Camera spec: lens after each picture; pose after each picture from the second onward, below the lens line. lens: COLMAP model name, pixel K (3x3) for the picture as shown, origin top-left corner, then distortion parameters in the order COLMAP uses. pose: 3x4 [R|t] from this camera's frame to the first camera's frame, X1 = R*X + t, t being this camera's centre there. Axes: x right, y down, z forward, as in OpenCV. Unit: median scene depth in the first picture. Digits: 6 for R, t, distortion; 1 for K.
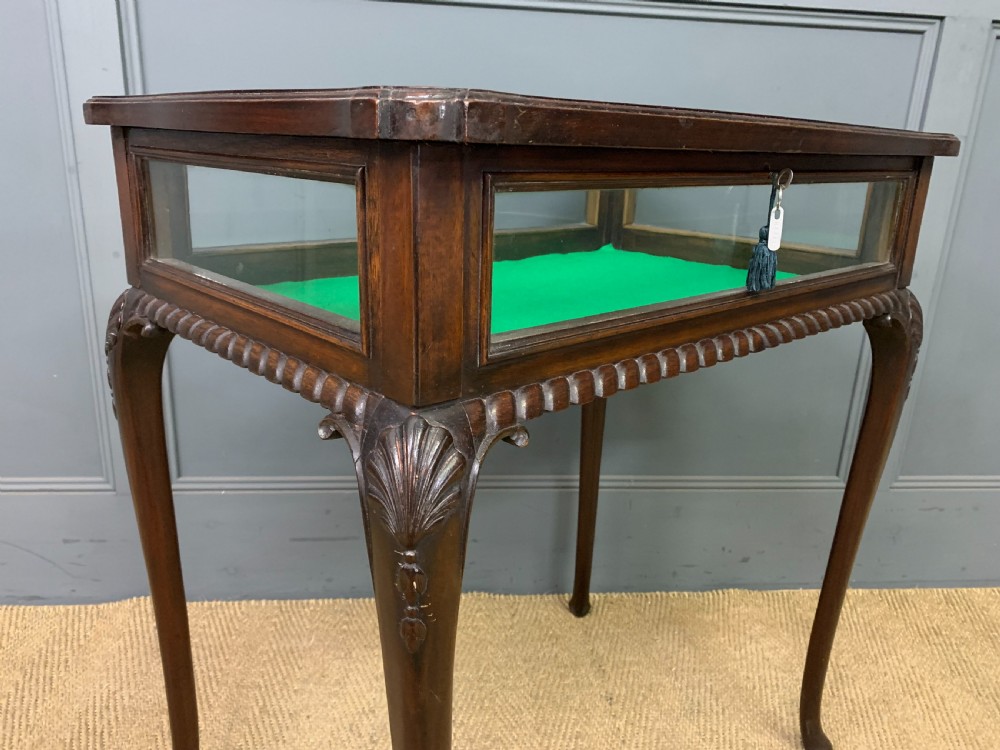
lens RADIAL K [[772.1, 0, 504.3], [0, 772.1, 375.3], [0, 0, 1]] dist [0.006071, 0.000856]
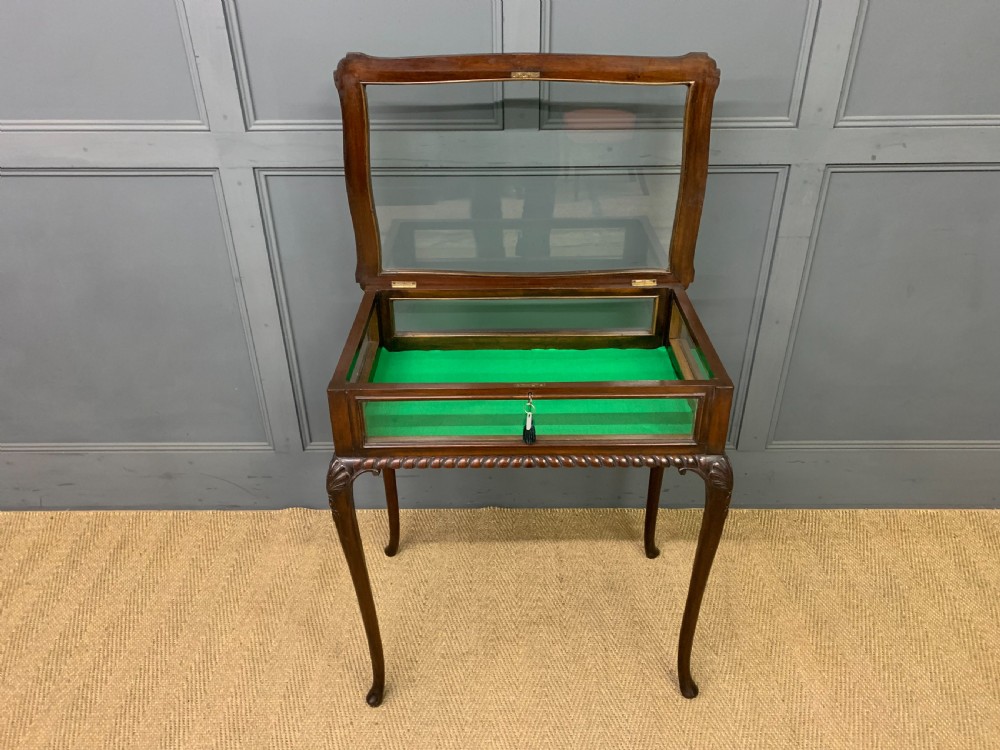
lens RADIAL K [[772.1, 0, 502.4], [0, 772.1, 378.5], [0, 0, 1]] dist [0.006071, 0.000856]
pose [[0.993006, 0.010049, -0.117632, 0.197171], [0.017967, 0.971902, 0.234698, -0.412298], [0.116685, -0.235170, 0.964925, -0.561669]]
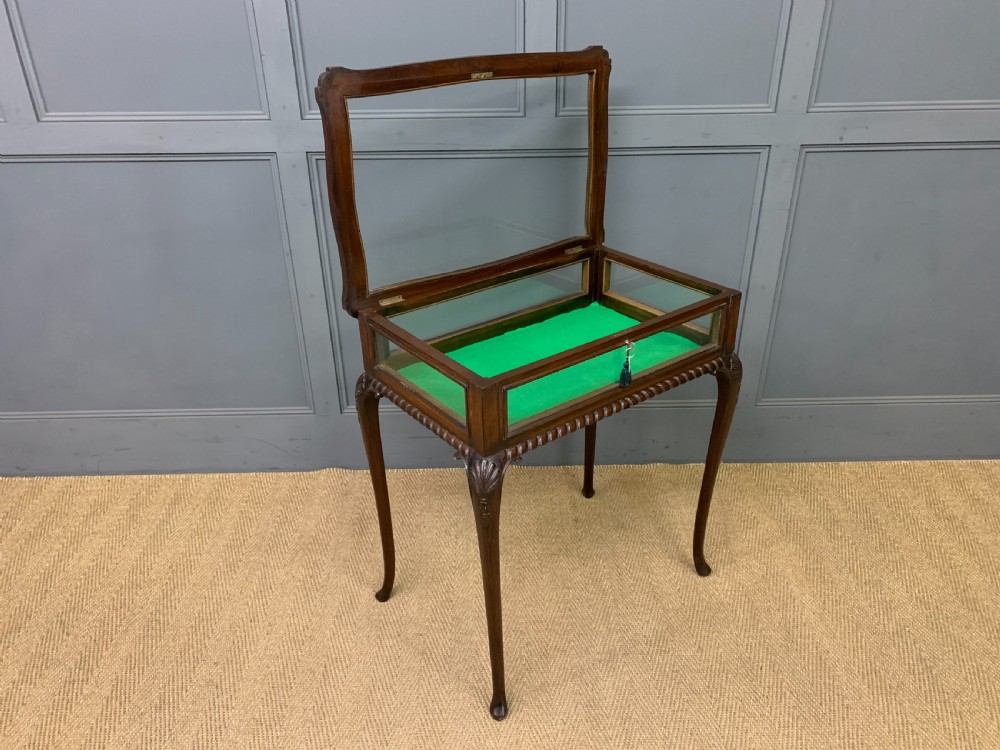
lens RADIAL K [[772.1, 0, 499.3], [0, 772.1, 380.8], [0, 0, 1]] dist [0.006071, 0.000856]
pose [[0.994910, -0.008844, -0.100374, 0.135467], [0.027976, 0.981223, 0.190836, -0.288219], [0.096801, -0.192673, 0.976477, -0.806184]]
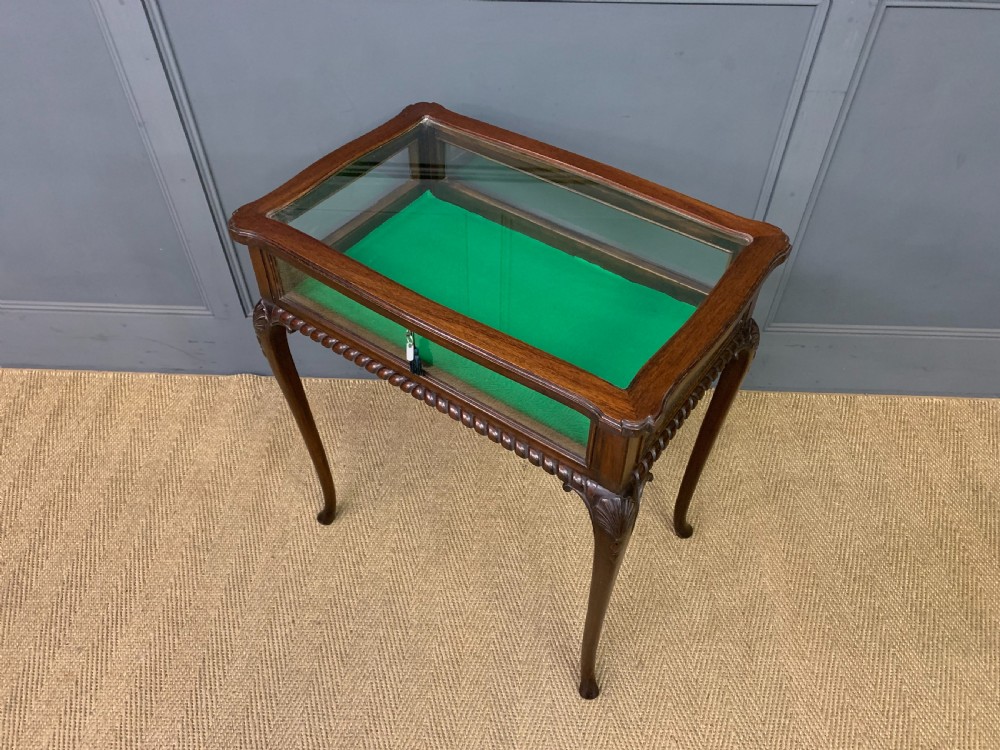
lens RADIAL K [[772.1, 0, 504.2], [0, 772.1, 384.1], [0, 0, 1]] dist [0.006071, 0.000856]
pose [[0.989874, 0.073840, -0.121229, 0.266604], [-0.003769, 0.867420, 0.497562, -0.518008], [0.141896, -0.492067, 0.858916, -0.301029]]
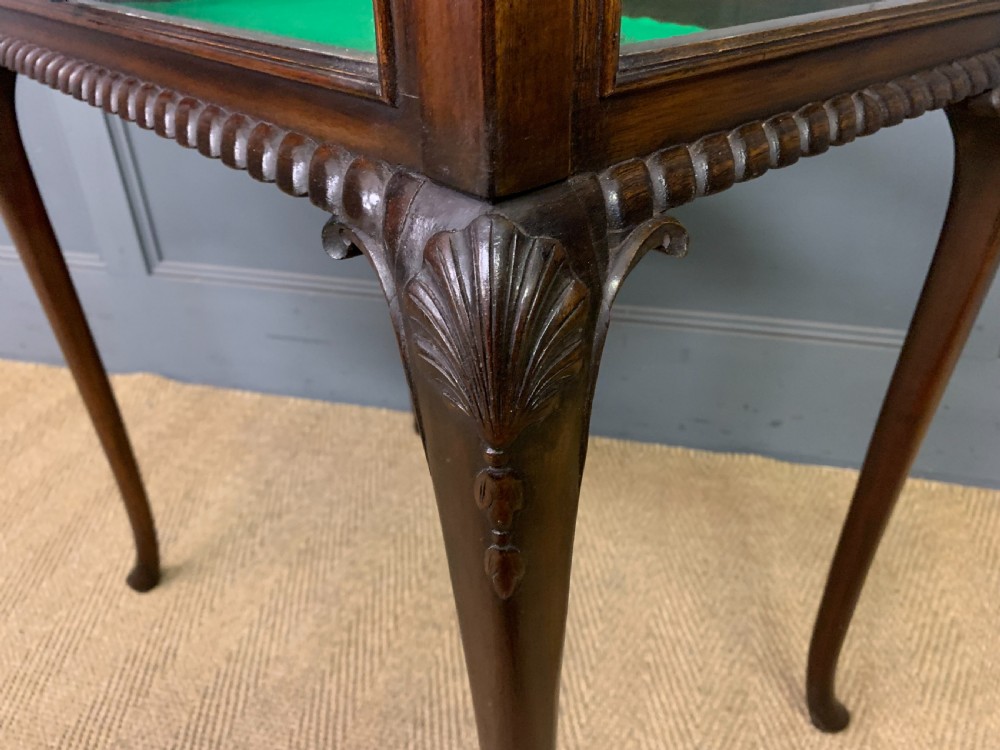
lens RADIAL K [[772.1, 0, 508.2], [0, 772.1, 399.5], [0, 0, 1]] dist [0.006071, 0.000856]
pose [[0.937970, 0.134061, -0.319751, 0.363355], [-0.046289, 0.962387, 0.267711, 0.017350], [0.343614, -0.236304, 0.908895, 0.226275]]
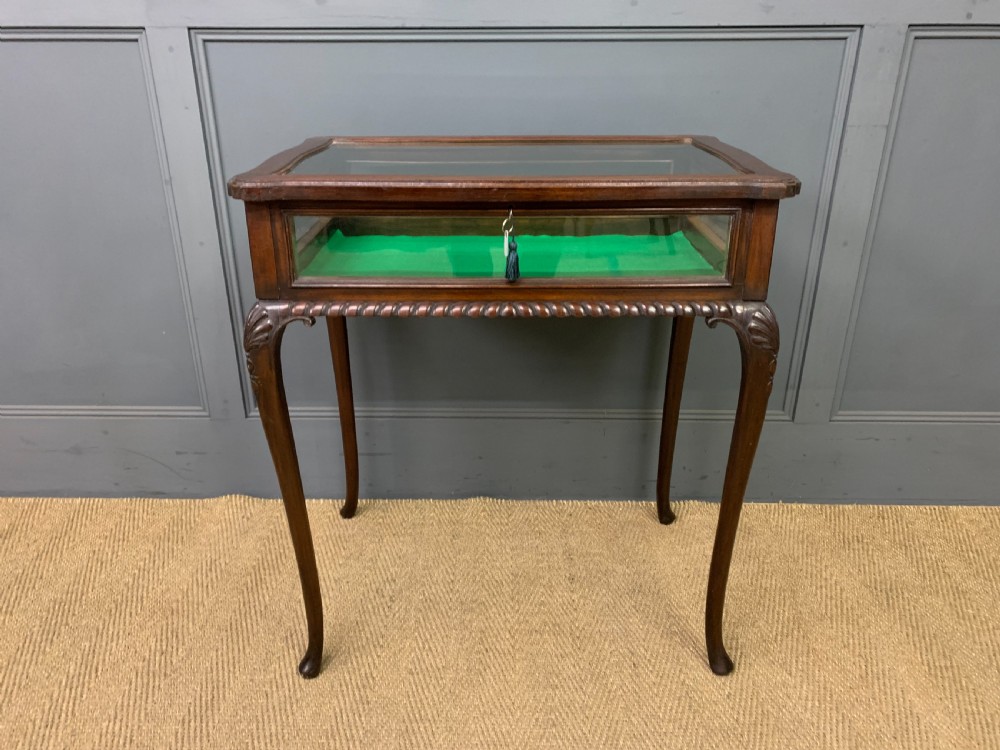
lens RADIAL K [[772.1, 0, 491.5], [0, 772.1, 366.6], [0, 0, 1]] dist [0.006071, 0.000856]
pose [[0.991591, 0.004240, -0.129342, 0.163334], [0.009113, 0.994694, 0.102474, -0.074662], [0.129090, -0.102791, 0.986291, -0.265969]]
